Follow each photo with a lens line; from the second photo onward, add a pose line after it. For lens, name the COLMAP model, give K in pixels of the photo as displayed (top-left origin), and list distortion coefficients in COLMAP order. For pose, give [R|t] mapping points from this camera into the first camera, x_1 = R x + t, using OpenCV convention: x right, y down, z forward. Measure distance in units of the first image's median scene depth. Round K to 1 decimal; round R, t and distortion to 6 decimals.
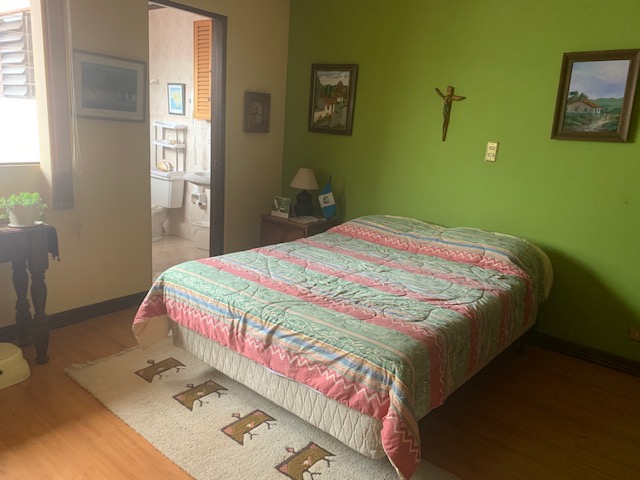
lens RADIAL K [[497.6, 0, 321.5], [0, 497.6, 239.5], [0, 0, 1]] dist [0.030319, -0.065562]
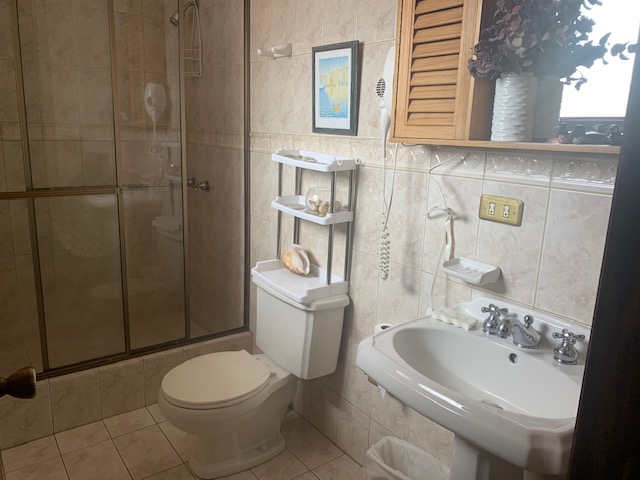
lens RADIAL K [[497.6, 0, 320.1], [0, 497.6, 240.8], [0, 0, 1]] dist [0.030319, -0.065562]
pose [[0.964446, 0.027652, -0.262828, -0.200802], [-0.034543, 0.999169, -0.021633, -0.161868], [0.262012, 0.029943, 0.964600, 0.644862]]
